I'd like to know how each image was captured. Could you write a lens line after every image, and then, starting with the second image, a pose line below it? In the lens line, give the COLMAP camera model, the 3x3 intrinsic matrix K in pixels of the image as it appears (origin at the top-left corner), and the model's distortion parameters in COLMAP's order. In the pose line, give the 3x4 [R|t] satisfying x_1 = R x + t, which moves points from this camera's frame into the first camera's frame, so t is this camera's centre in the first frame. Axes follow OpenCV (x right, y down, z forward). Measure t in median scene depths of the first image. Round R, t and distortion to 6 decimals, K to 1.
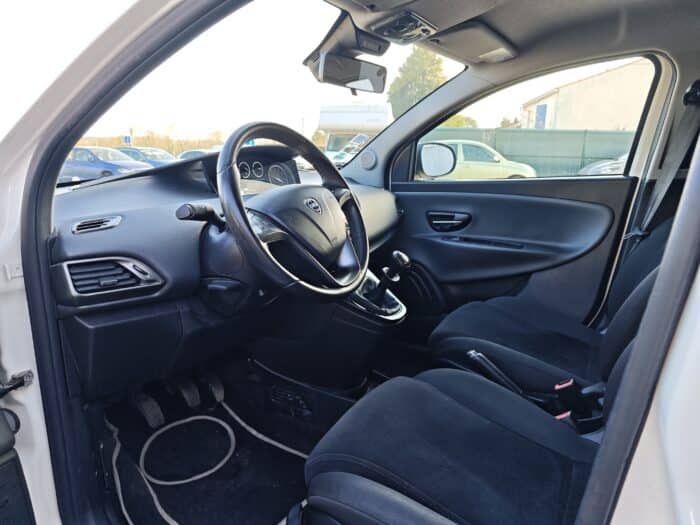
lens RADIAL K [[486.6, 0, 347.7], [0, 486.6, 262.0], [0, 0, 1]] dist [0.003338, -0.047665]
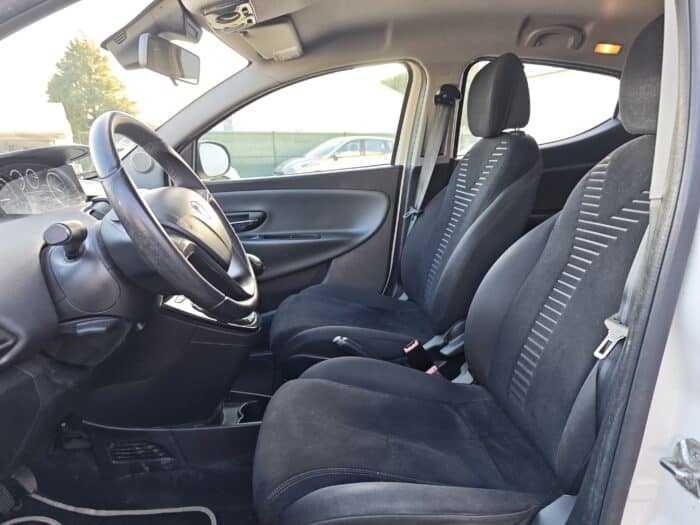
lens RADIAL K [[486.0, 0, 350.0], [0, 486.0, 262.5], [0, 0, 1]] dist [-0.013961, -0.004458]
pose [[0.806152, -0.156503, 0.570636, -0.226234], [0.159610, 0.986155, 0.044979, -0.013655], [-0.569775, 0.054819, 0.819970, 0.100795]]
